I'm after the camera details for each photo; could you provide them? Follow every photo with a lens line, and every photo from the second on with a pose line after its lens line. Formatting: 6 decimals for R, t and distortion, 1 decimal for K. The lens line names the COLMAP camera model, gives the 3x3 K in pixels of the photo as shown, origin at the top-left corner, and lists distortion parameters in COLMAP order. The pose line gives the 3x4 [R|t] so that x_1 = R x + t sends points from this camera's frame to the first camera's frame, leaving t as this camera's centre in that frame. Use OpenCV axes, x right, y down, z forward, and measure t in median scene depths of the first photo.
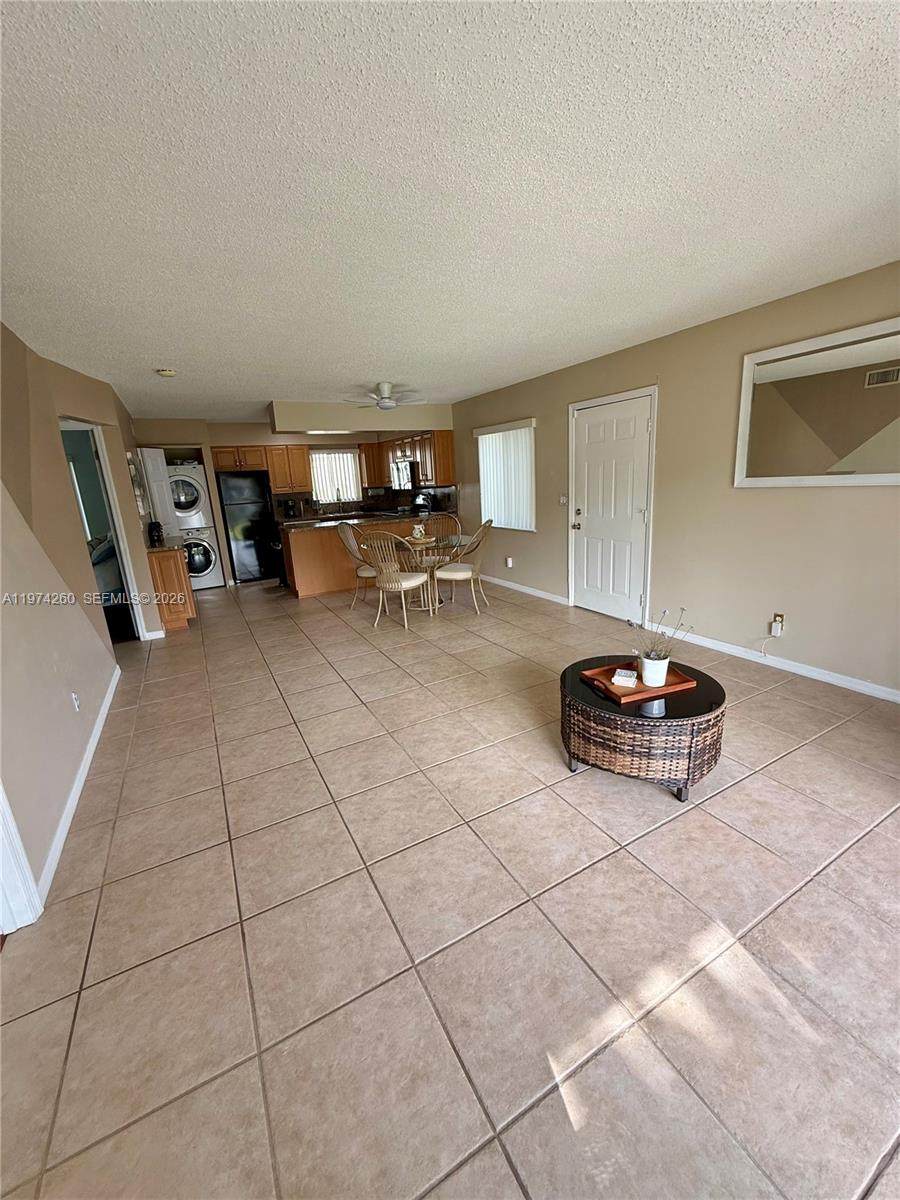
lens RADIAL K [[479.7, 0, 451.7], [0, 479.7, 600.0], [0, 0, 1]] dist [0.002429, -0.000148]
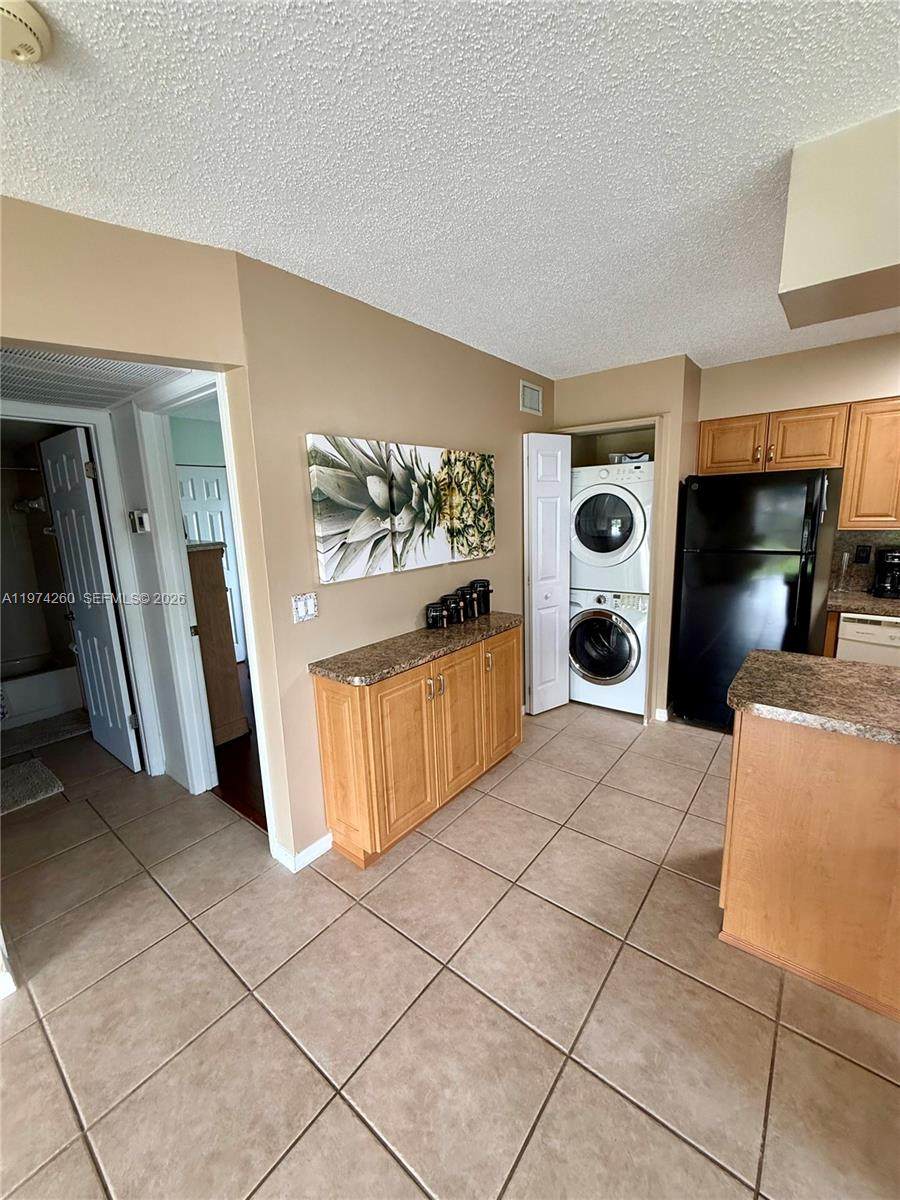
lens RADIAL K [[479.7, 0, 452.0], [0, 479.7, 600.0], [0, 0, 1]] dist [0.002429, -0.000148]
pose [[0.386413, 0.210163, -0.898063, -0.131961], [-0.219786, 0.966626, 0.131640, -0.146110], [0.895756, 0.146514, 0.419708, 0.555697]]
